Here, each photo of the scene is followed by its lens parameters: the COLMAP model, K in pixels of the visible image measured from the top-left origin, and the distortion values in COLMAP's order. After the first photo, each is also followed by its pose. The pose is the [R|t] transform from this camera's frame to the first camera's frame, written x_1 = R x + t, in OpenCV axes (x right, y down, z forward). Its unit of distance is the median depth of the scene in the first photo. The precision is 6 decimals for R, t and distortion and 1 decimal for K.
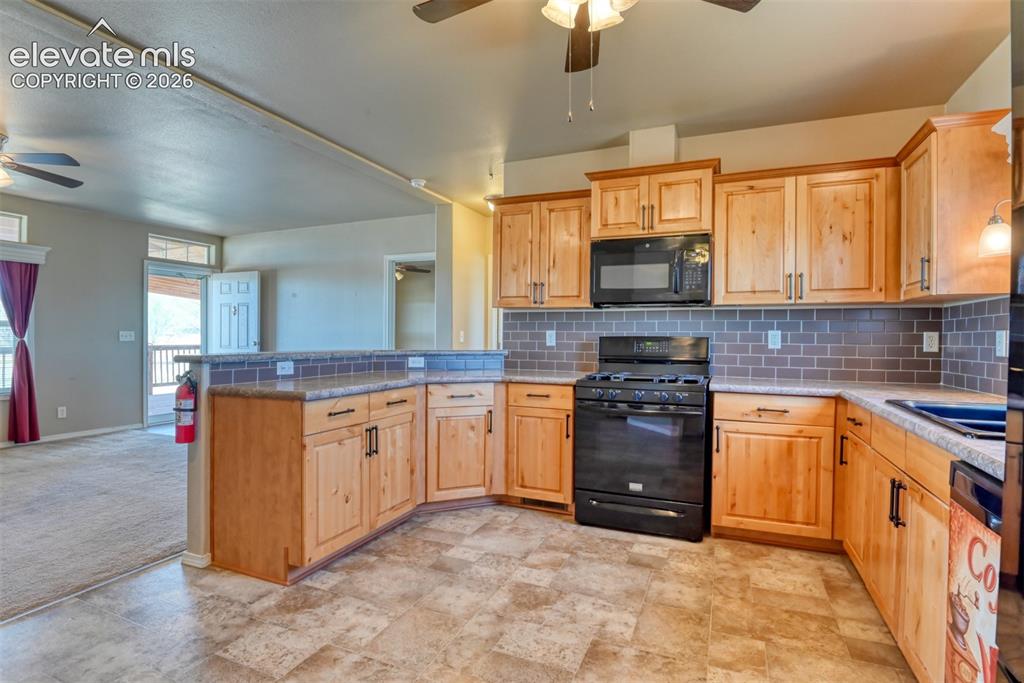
lens RADIAL K [[502.5, 0, 513.0], [0, 502.5, 339.5], [0, 0, 1]] dist [-0.025597, -0.003105]
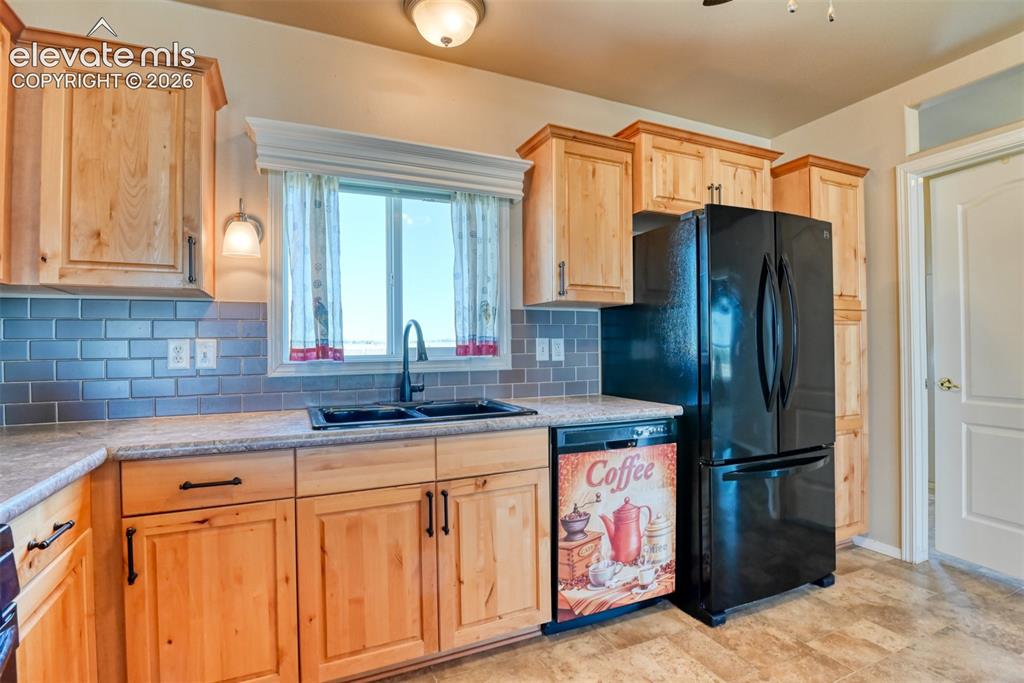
lens RADIAL K [[502.5, 0, 514.5], [0, 502.5, 343.2], [0, 0, 1]] dist [-0.025597, -0.003105]
pose [[-0.742763, 0.006050, 0.669527, 0.125411], [0.011418, 0.999928, 0.003631, -0.007145], [-0.669457, 0.010341, -0.742779, 0.992154]]
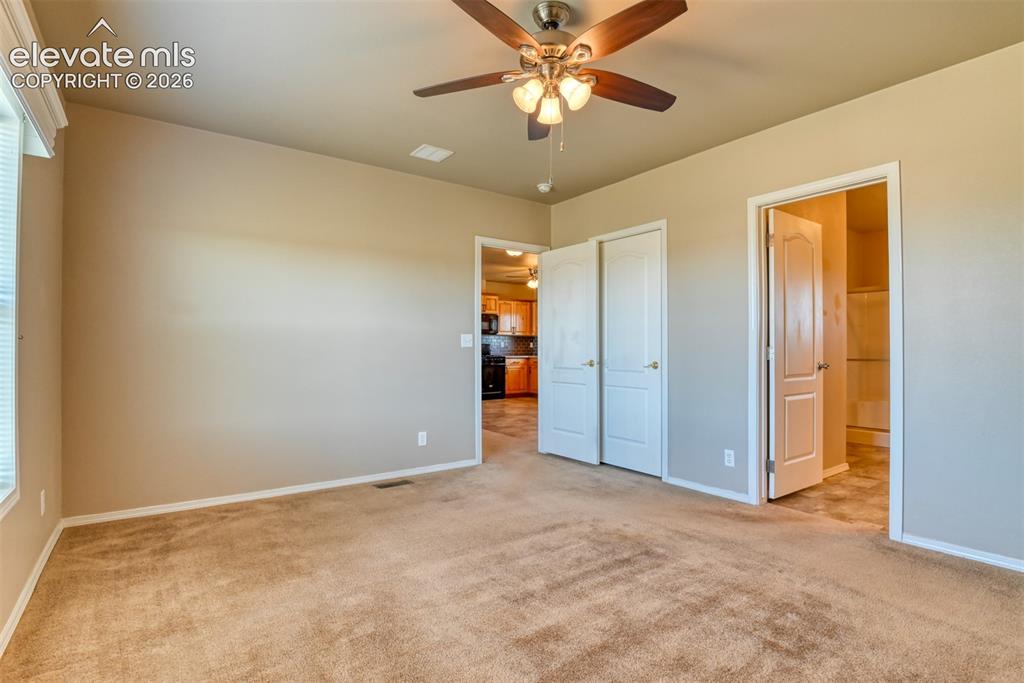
lens RADIAL K [[502.5, 0, 510.4], [0, 502.5, 343.6], [0, 0, 1]] dist [-0.025597, -0.003105]
pose [[0.514082, 0.001882, 0.857739, -2.743146], [0.008933, 0.999932, -0.007548, 0.020925], [-0.857694, 0.011543, 0.514030, -0.952861]]
